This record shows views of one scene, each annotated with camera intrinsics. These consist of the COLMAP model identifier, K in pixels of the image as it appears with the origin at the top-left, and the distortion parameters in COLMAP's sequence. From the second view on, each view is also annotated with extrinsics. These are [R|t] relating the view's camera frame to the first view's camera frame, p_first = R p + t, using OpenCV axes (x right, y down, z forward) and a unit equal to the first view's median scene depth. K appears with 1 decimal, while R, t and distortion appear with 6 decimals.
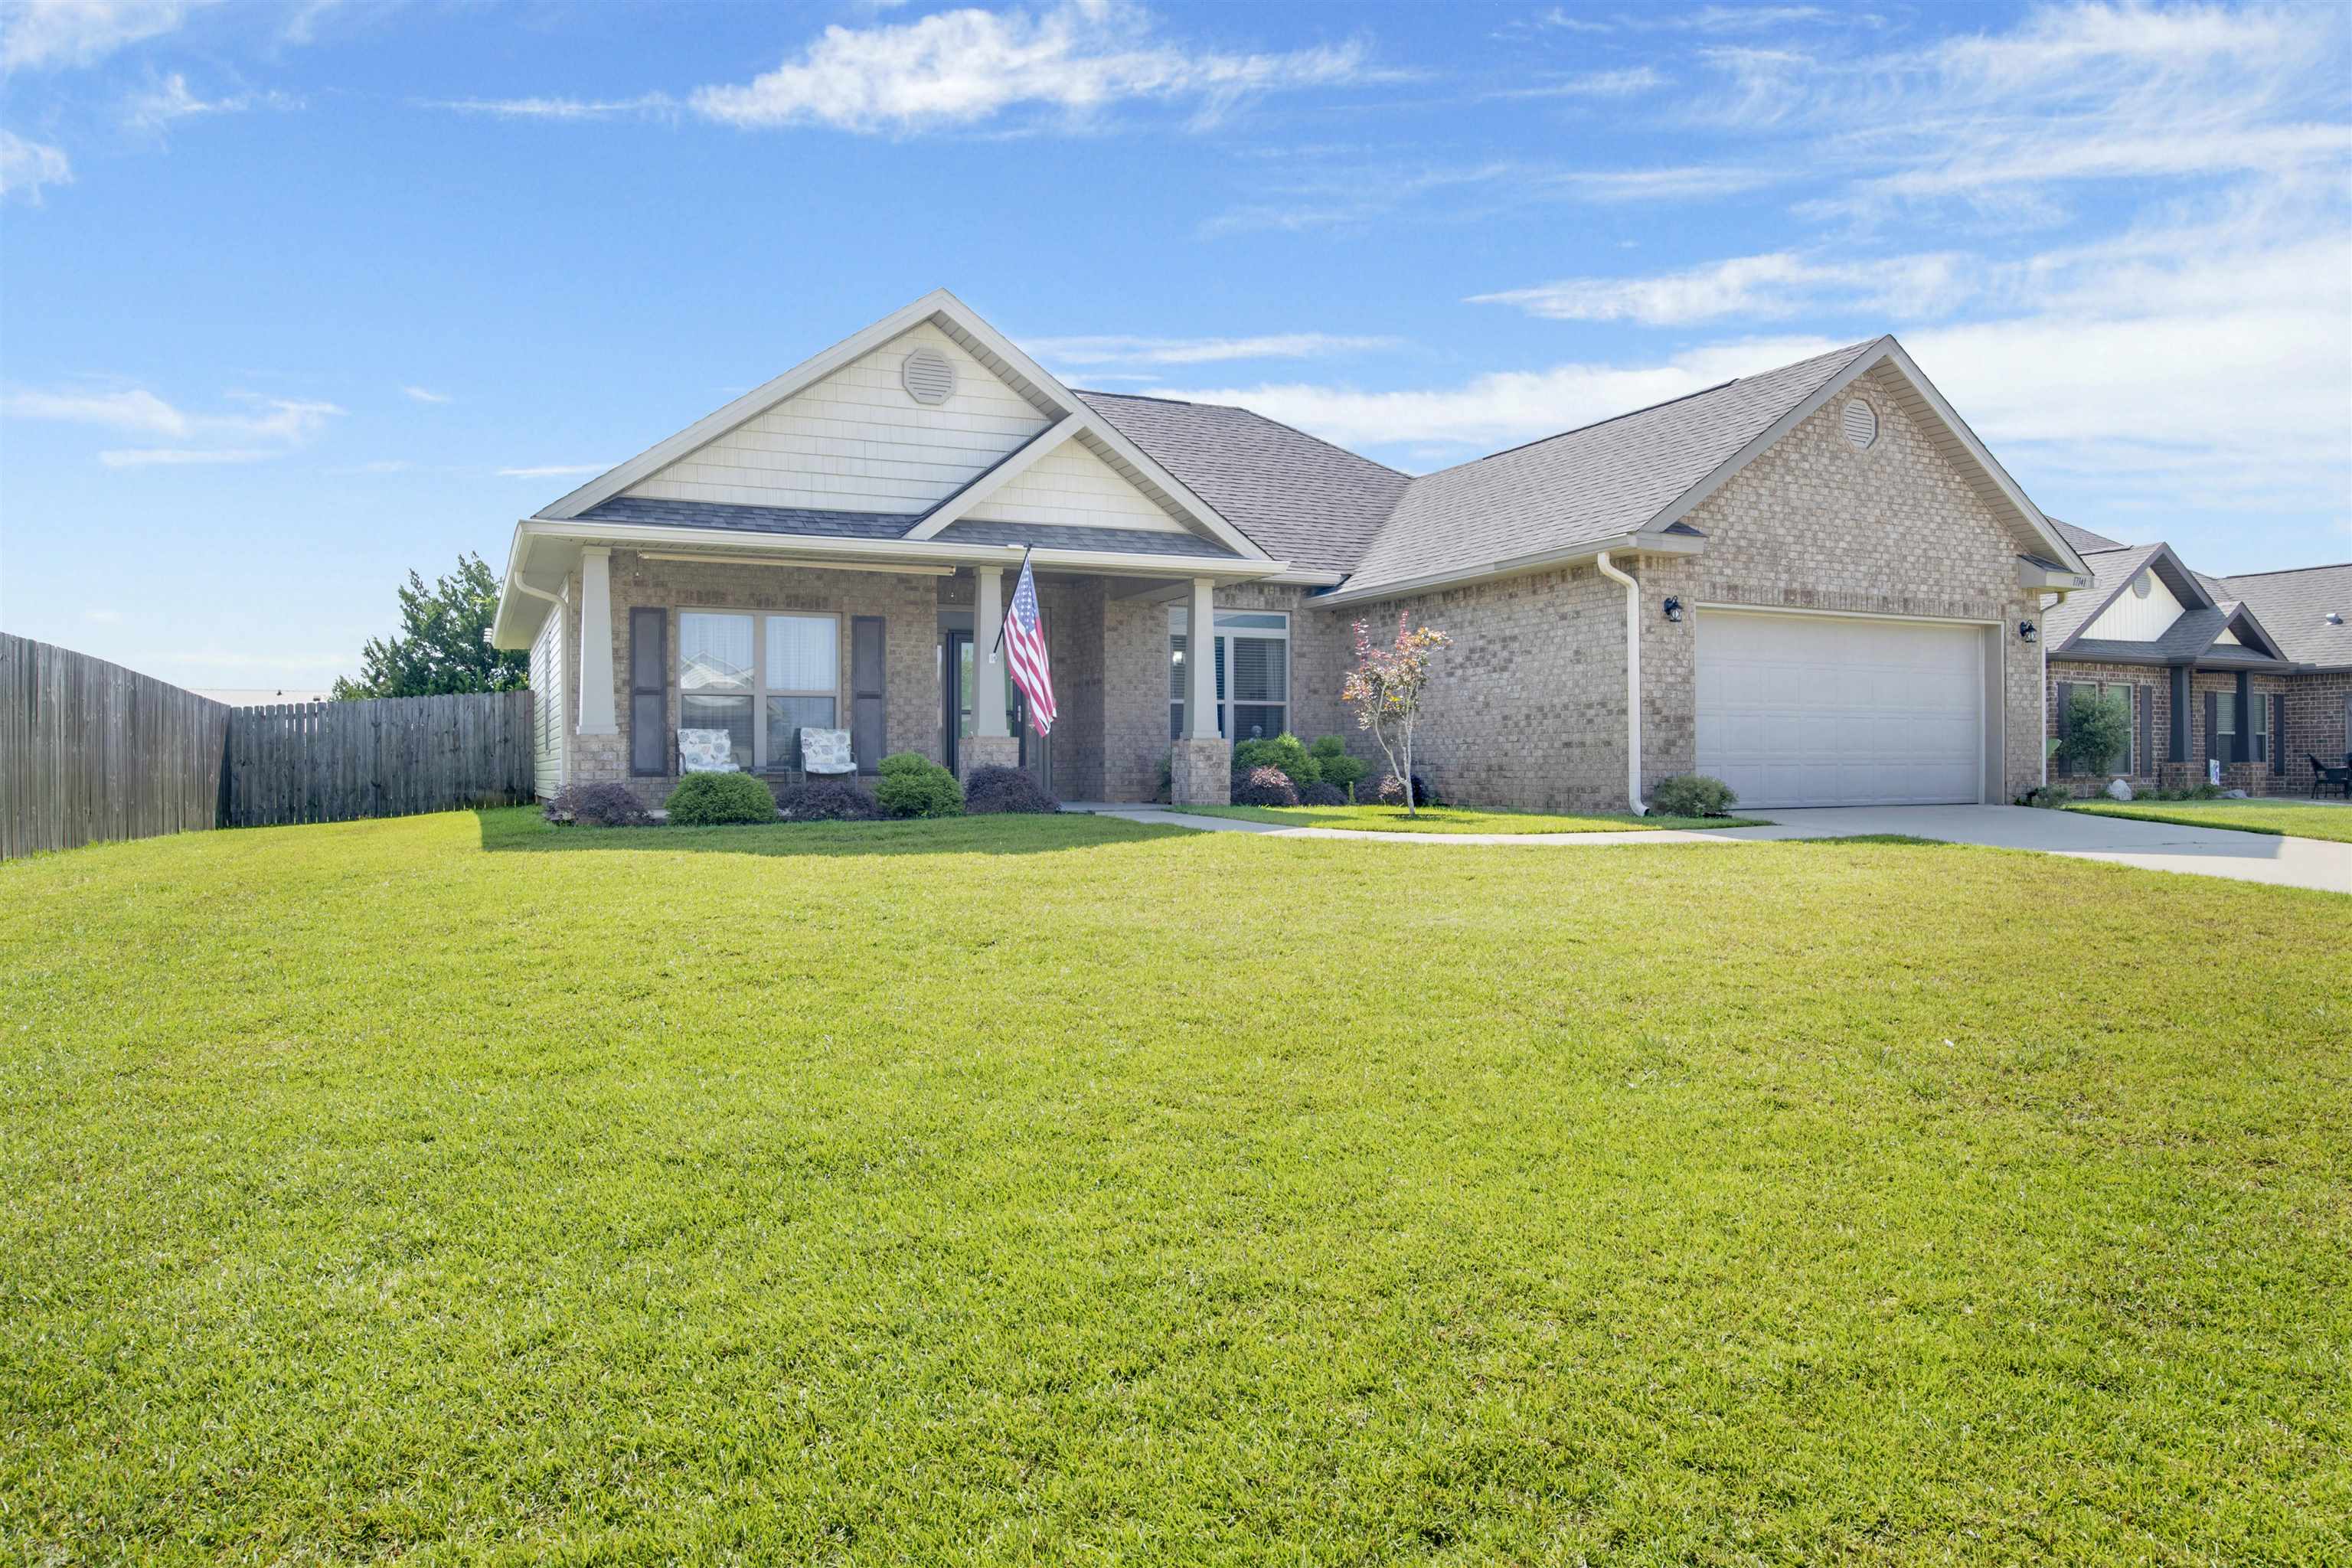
lens RADIAL K [[1553.7, 0, 1202.4], [0, 1553.7, 777.4], [0, 0, 1]] dist [-0.026300, 0.003065]
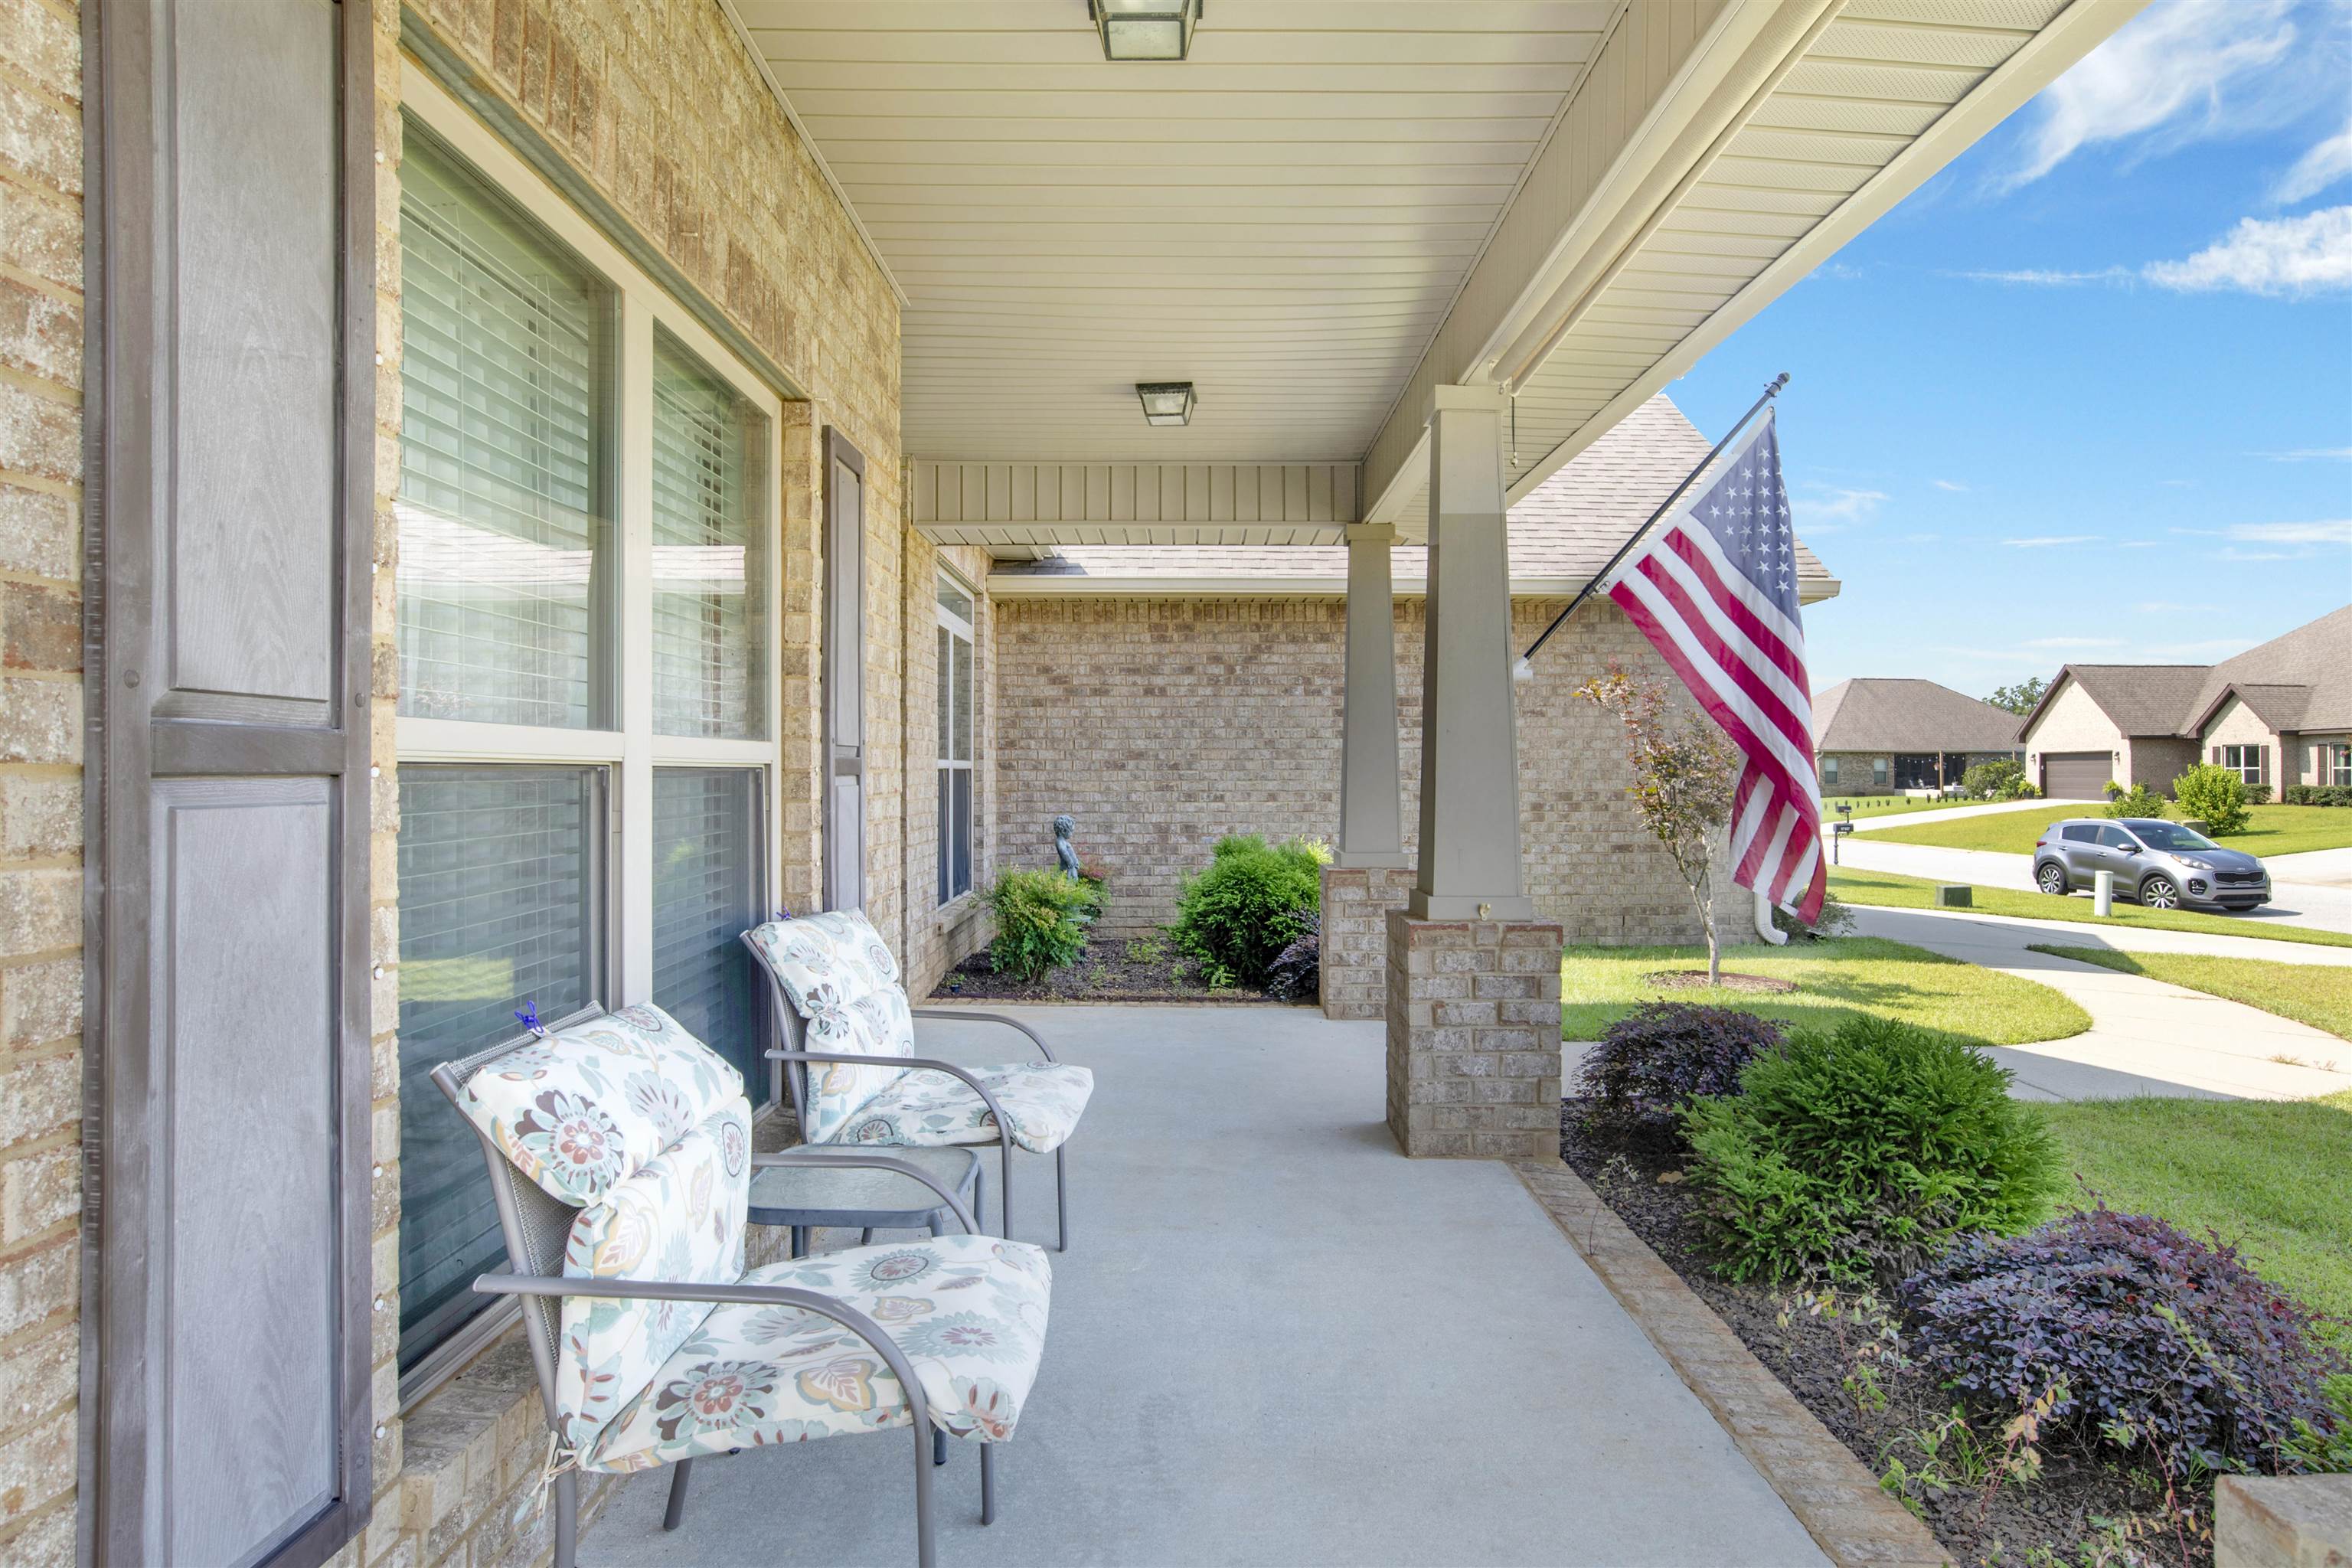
lens RADIAL K [[1328.1, 0, 1234.2], [0, 1328.1, 779.9], [0, 0, 1]] dist [-0.036268, 0.001574]
pose [[0.417853, 0.000213, 0.908515, -0.404808], [0.000069, 1.000000, -0.000266, -0.053175], [-0.908515, 0.000174, 0.417853, 0.913112]]
